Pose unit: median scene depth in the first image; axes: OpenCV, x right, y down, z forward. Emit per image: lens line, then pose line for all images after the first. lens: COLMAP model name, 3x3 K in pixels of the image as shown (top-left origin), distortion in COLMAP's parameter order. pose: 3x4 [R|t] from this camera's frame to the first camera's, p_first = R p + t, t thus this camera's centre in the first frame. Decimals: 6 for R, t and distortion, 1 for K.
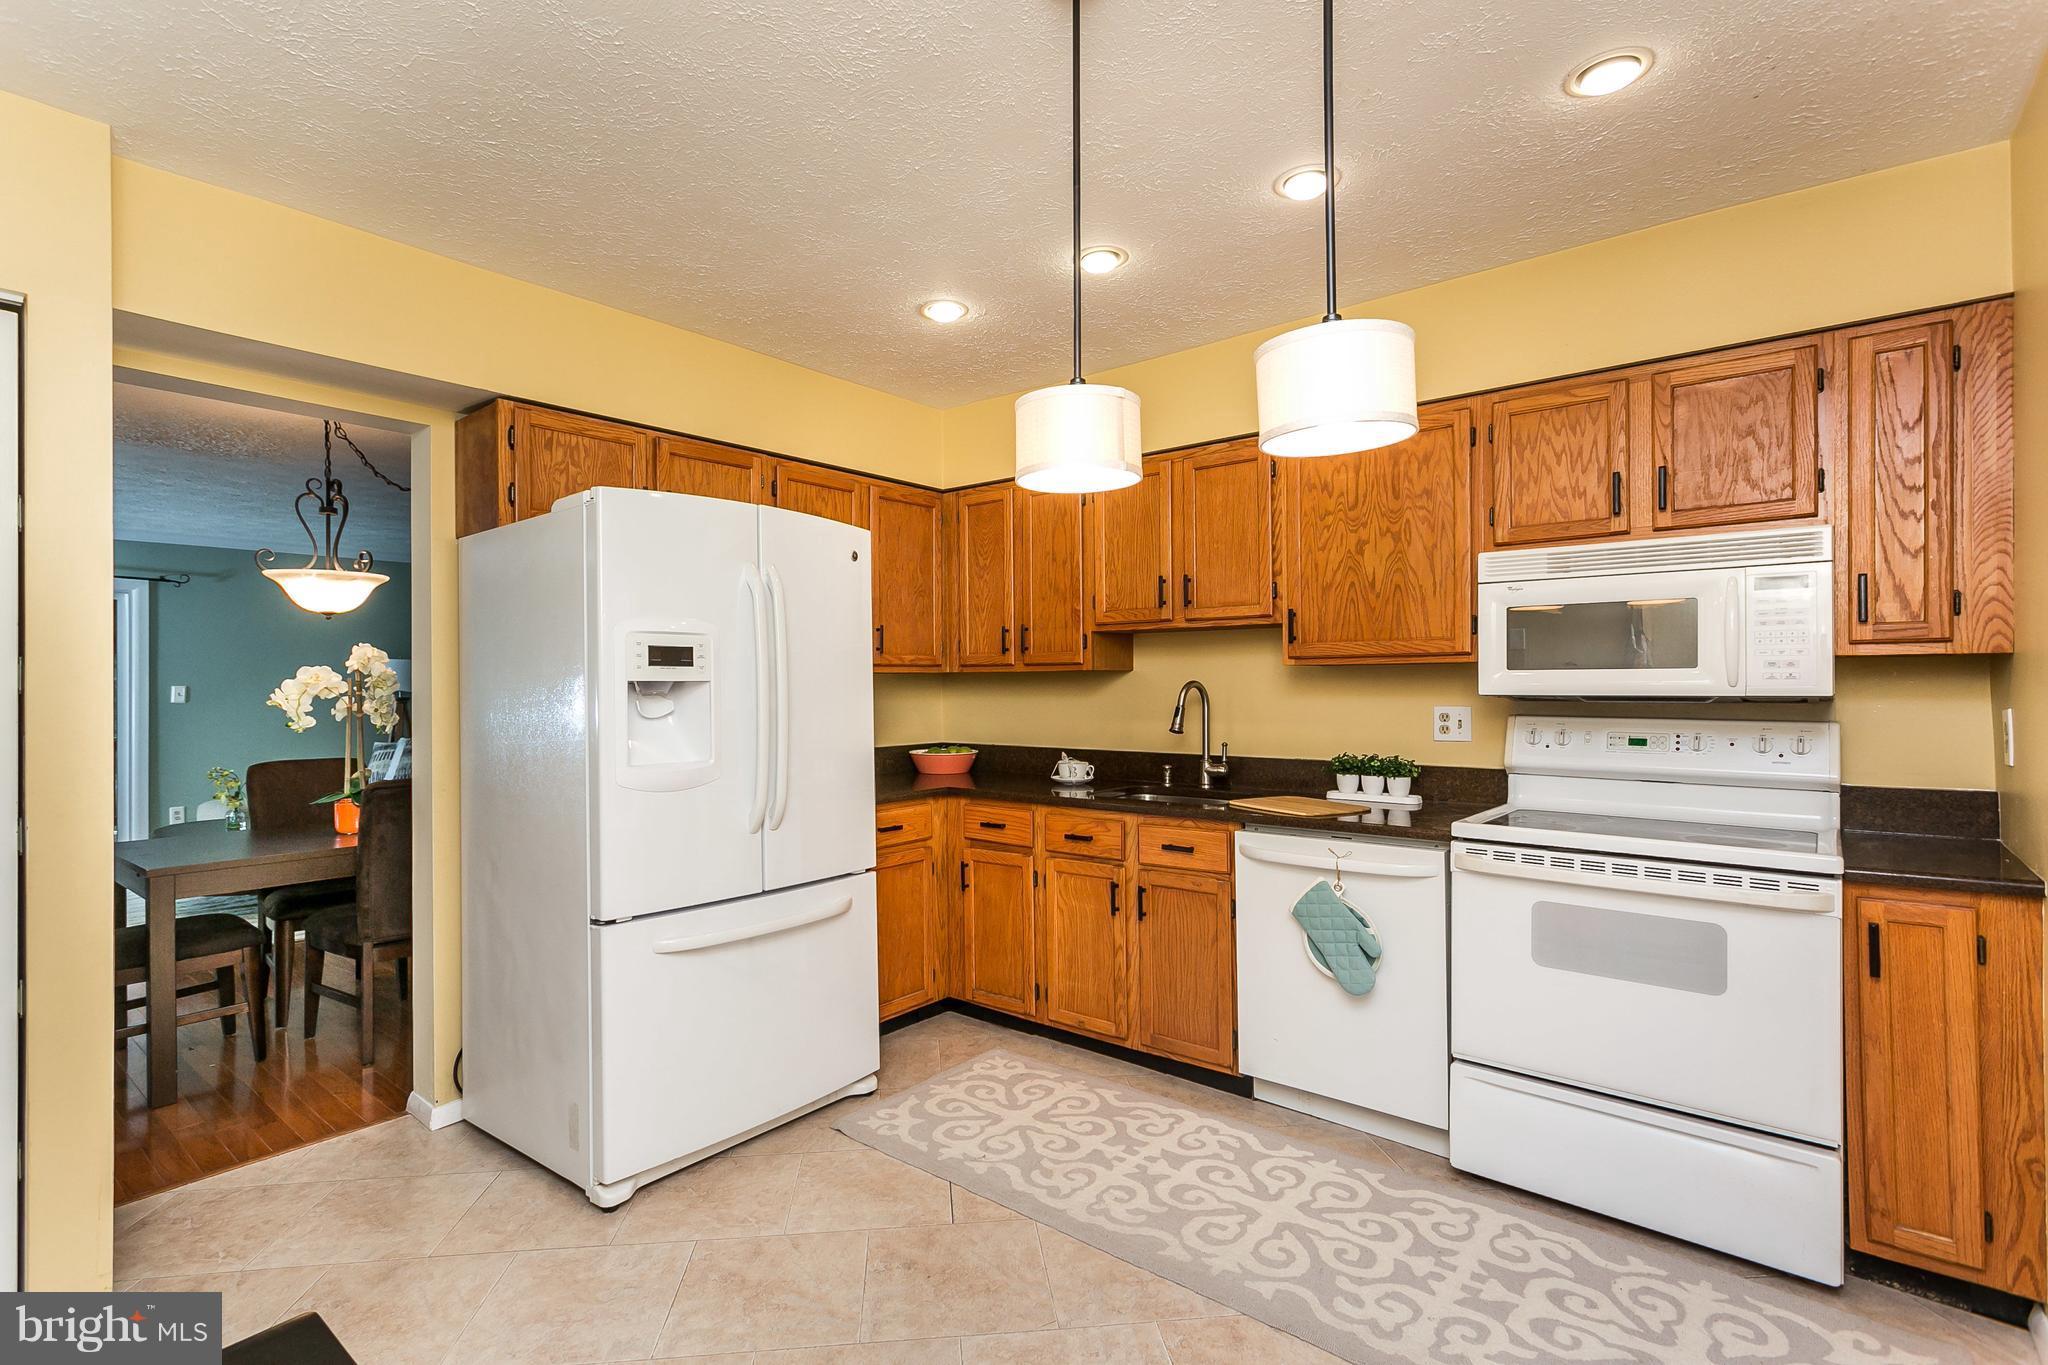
lens RADIAL K [[964.6, 0, 1015.9], [0, 964.6, 682.1], [0, 0, 1]] dist [0.000496, 0.000308]
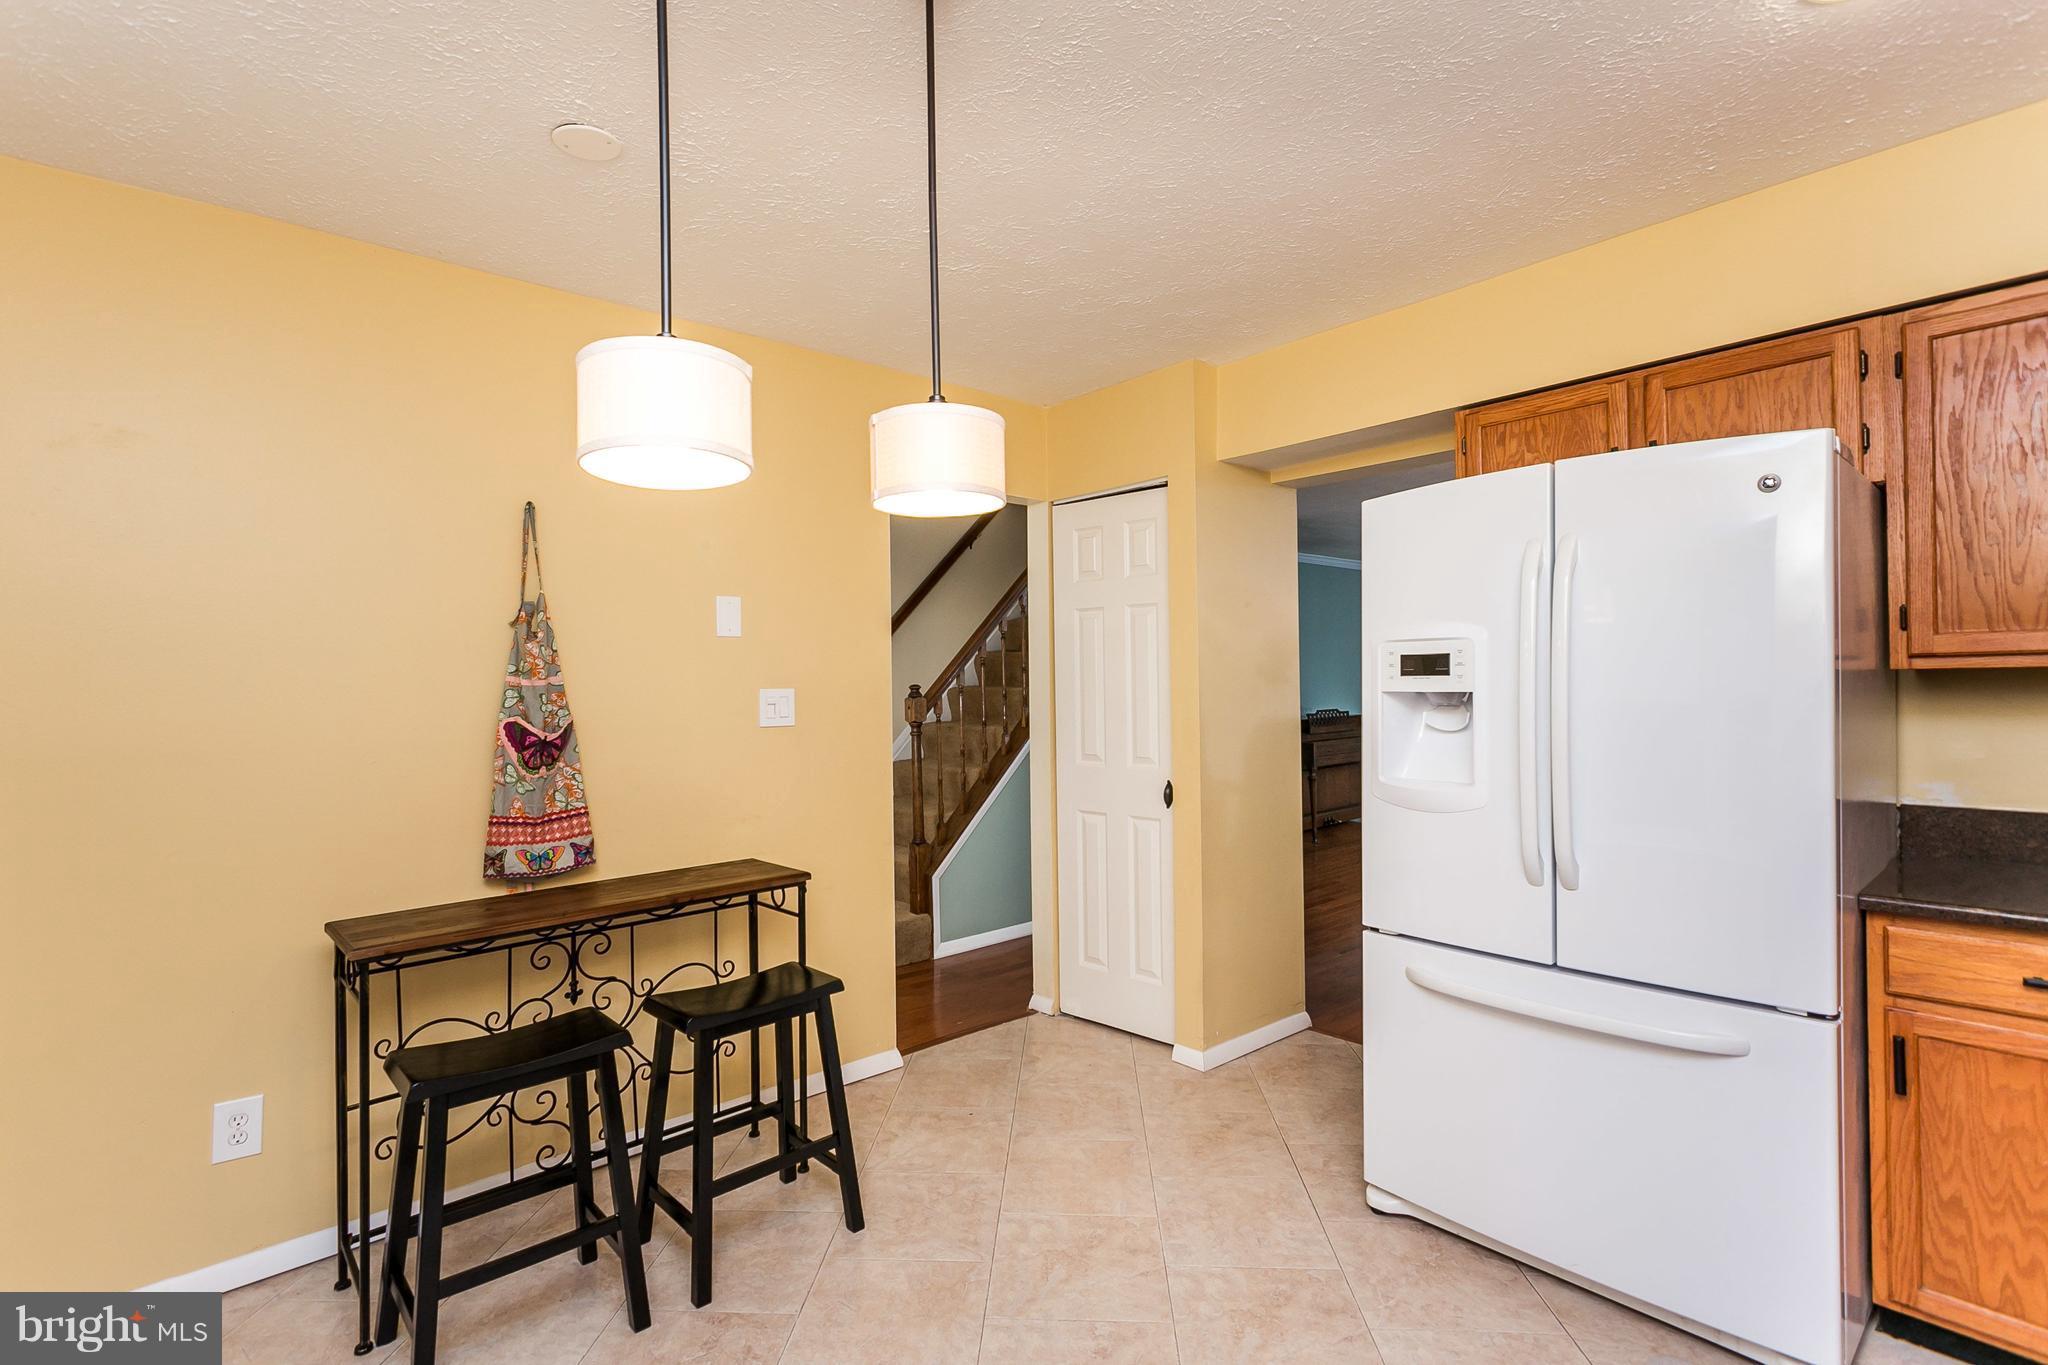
lens RADIAL K [[964.6, 0, 1015.9], [0, 964.6, 682.1], [0, 0, 1]] dist [0.000496, 0.000308]
pose [[-0.171864, 0.010470, -0.985065, 0.603327], [0.018991, 0.999793, 0.007313, -0.024112], [0.984938, -0.017451, -0.172027, 0.760223]]
